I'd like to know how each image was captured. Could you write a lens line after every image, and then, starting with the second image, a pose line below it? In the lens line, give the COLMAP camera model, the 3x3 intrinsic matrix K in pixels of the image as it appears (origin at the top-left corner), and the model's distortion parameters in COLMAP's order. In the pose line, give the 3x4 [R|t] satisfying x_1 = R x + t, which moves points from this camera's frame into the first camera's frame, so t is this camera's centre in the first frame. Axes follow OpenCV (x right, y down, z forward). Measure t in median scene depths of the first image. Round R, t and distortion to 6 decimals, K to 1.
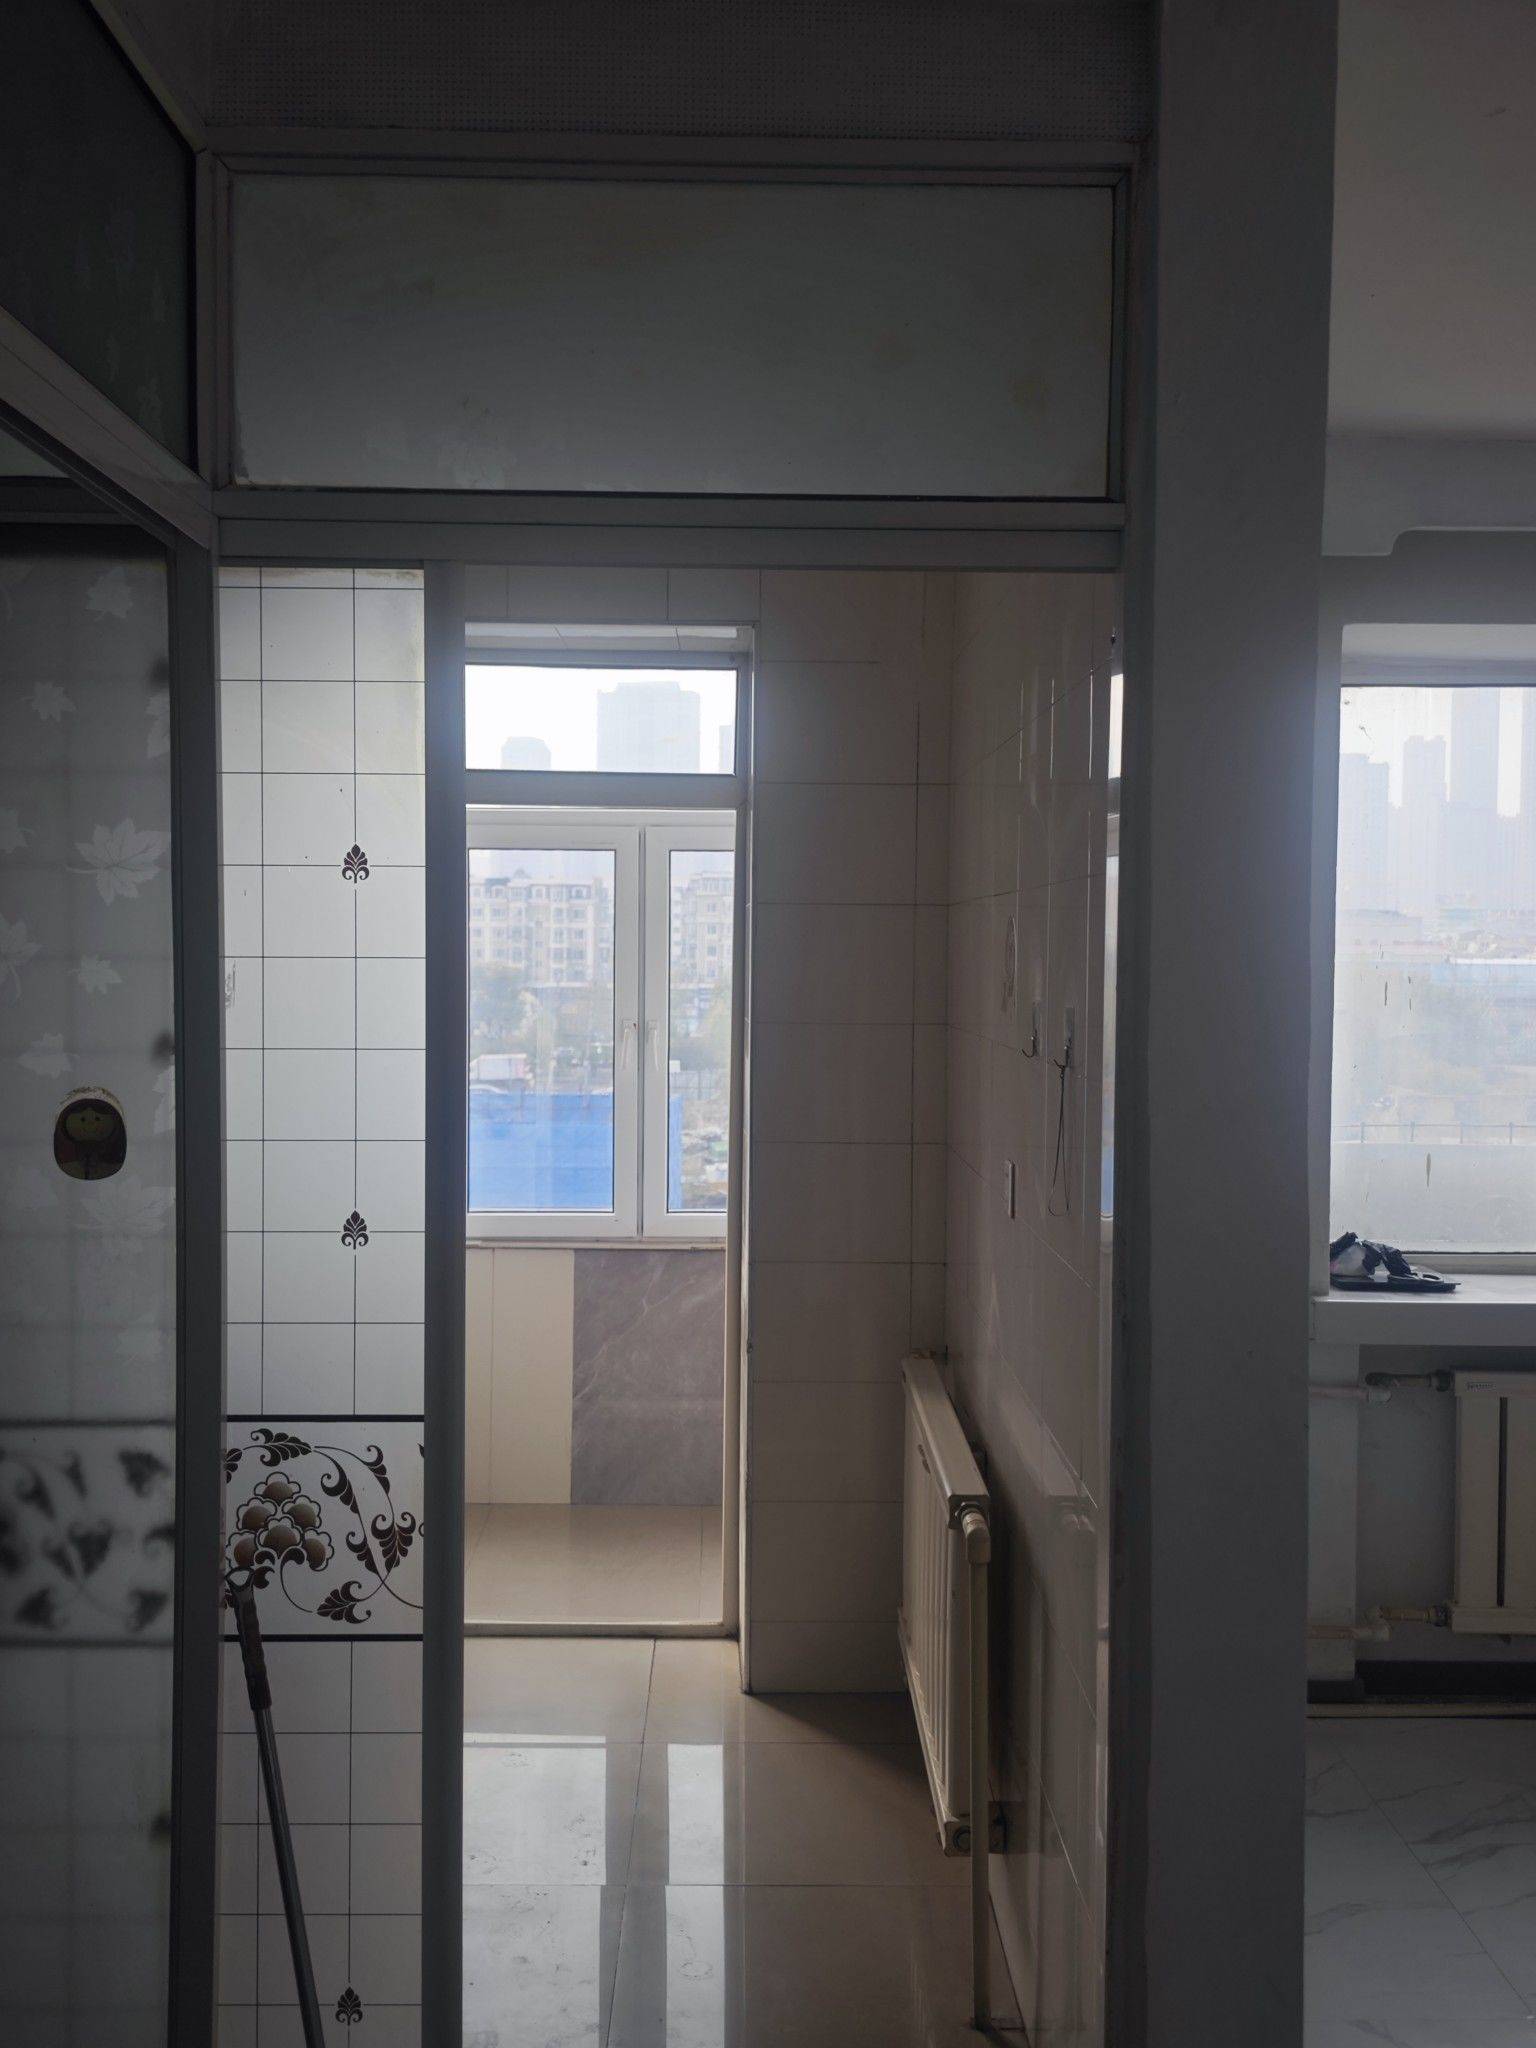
lens RADIAL K [[2124.2, 0, 759.9], [0, 2124.2, 1029.8], [0, 0, 1]] dist [0.092763, 0.000000]
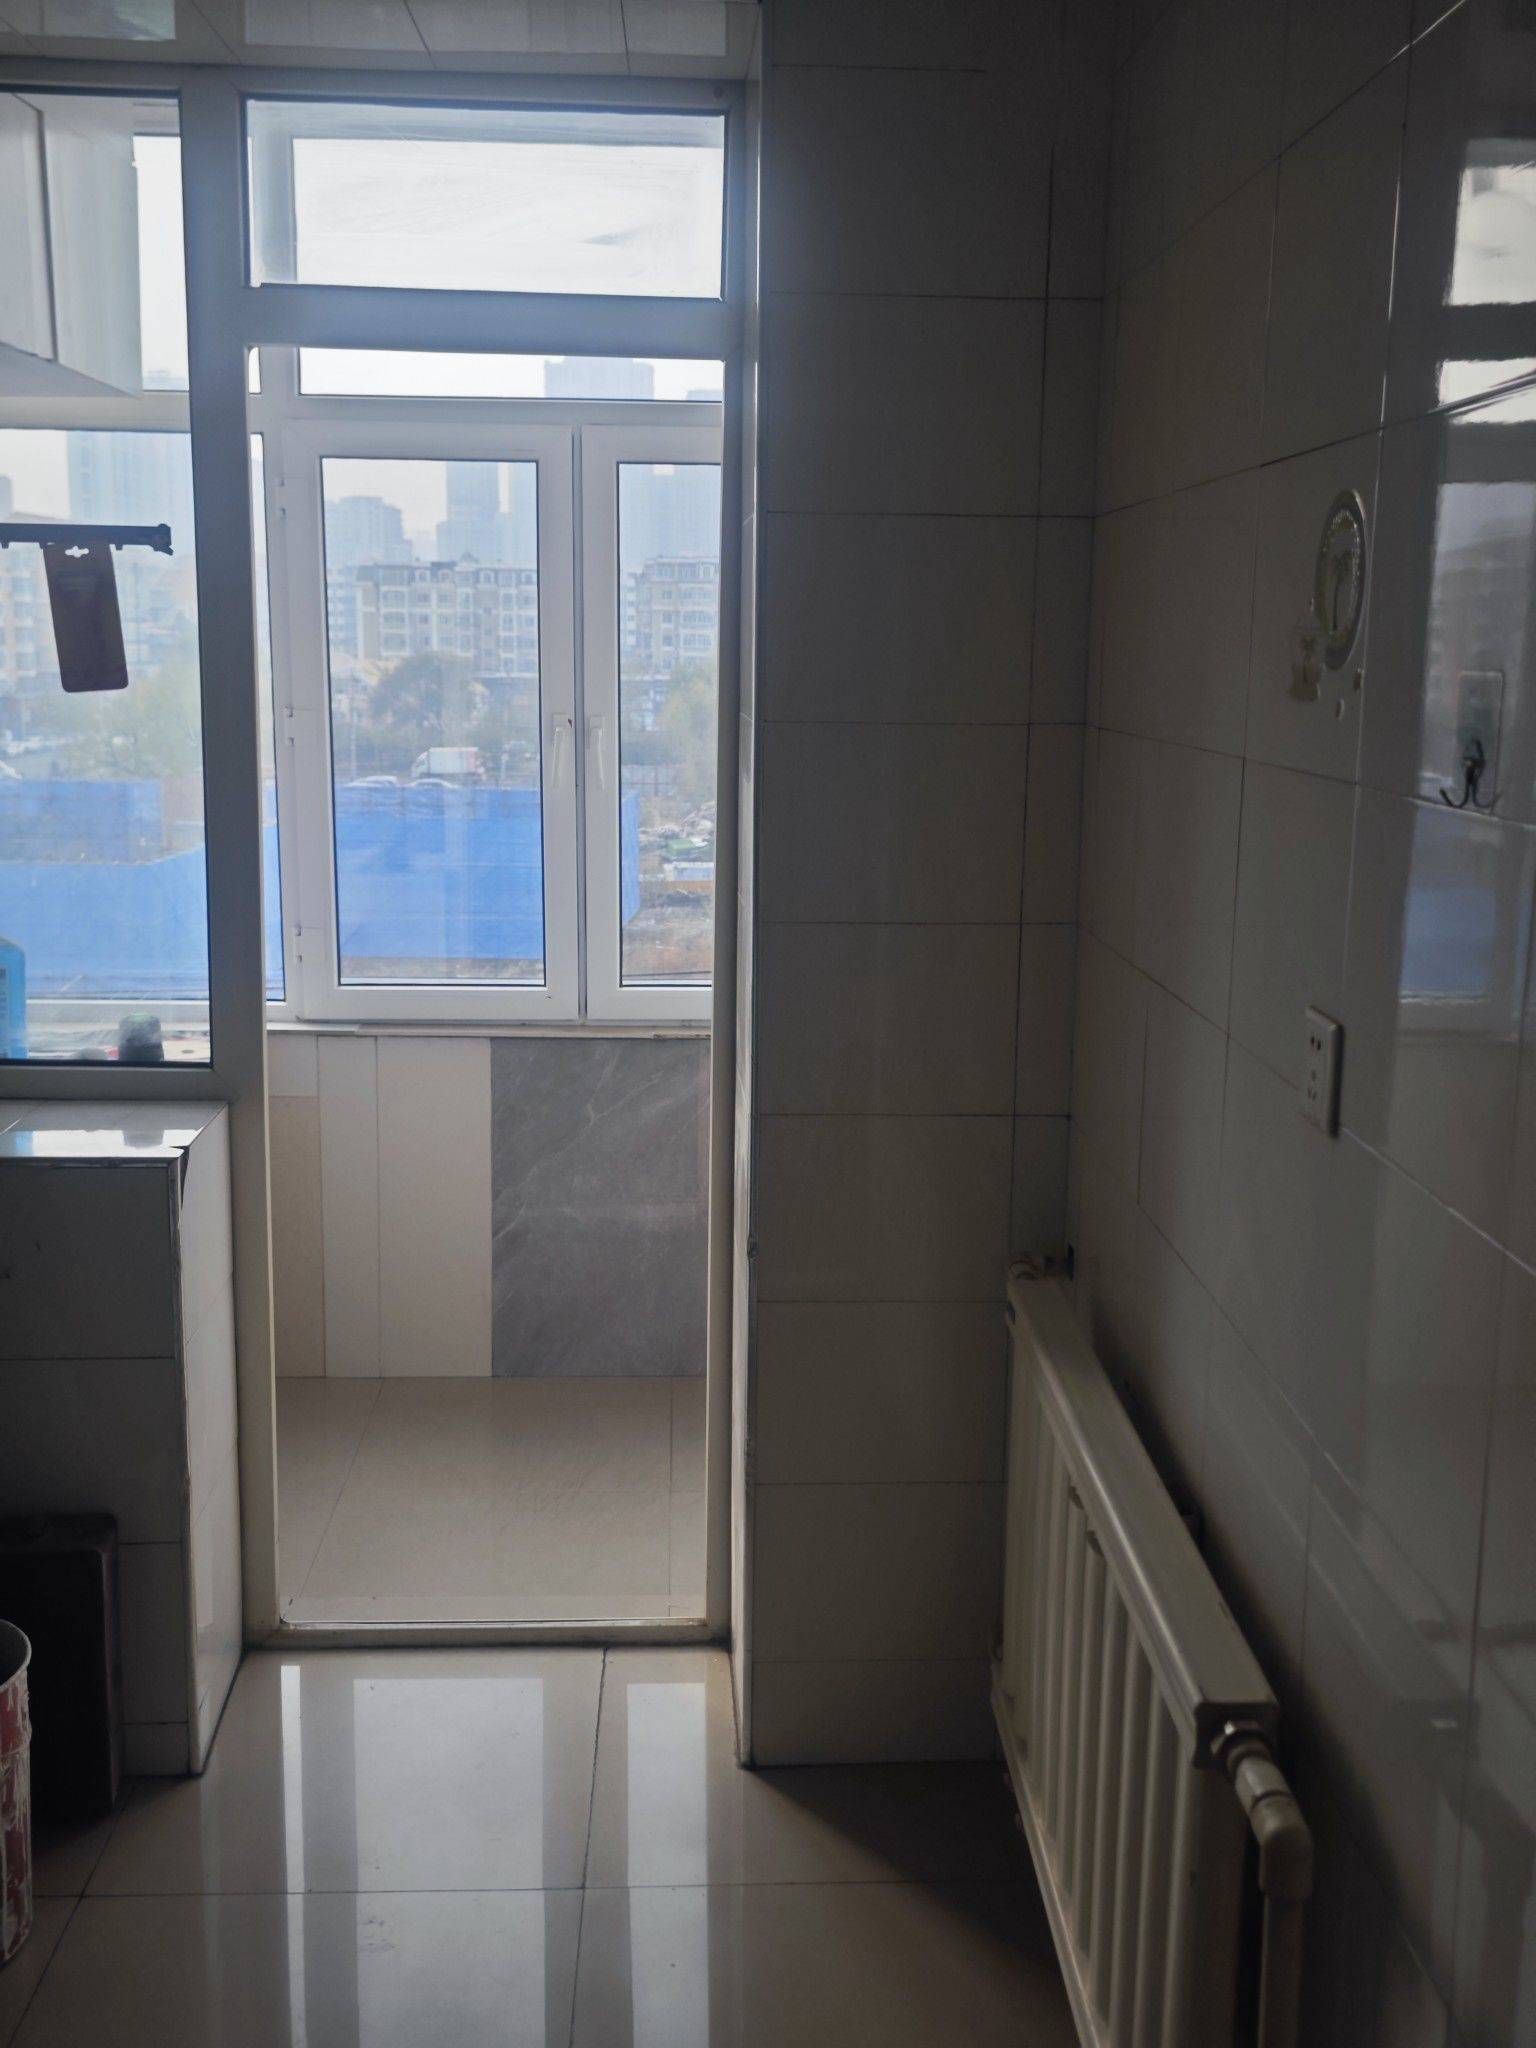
lens RADIAL K [[2124.2, 0, 803.2], [0, 2124.2, 1028.0], [0, 0, 1]] dist [0.092763, 0.000000]
pose [[0.999186, -0.002234, 0.040283, -0.010929], [-0.003494, 0.989926, 0.141544, -0.001990], [-0.040193, -0.141569, 0.989112, 0.290214]]
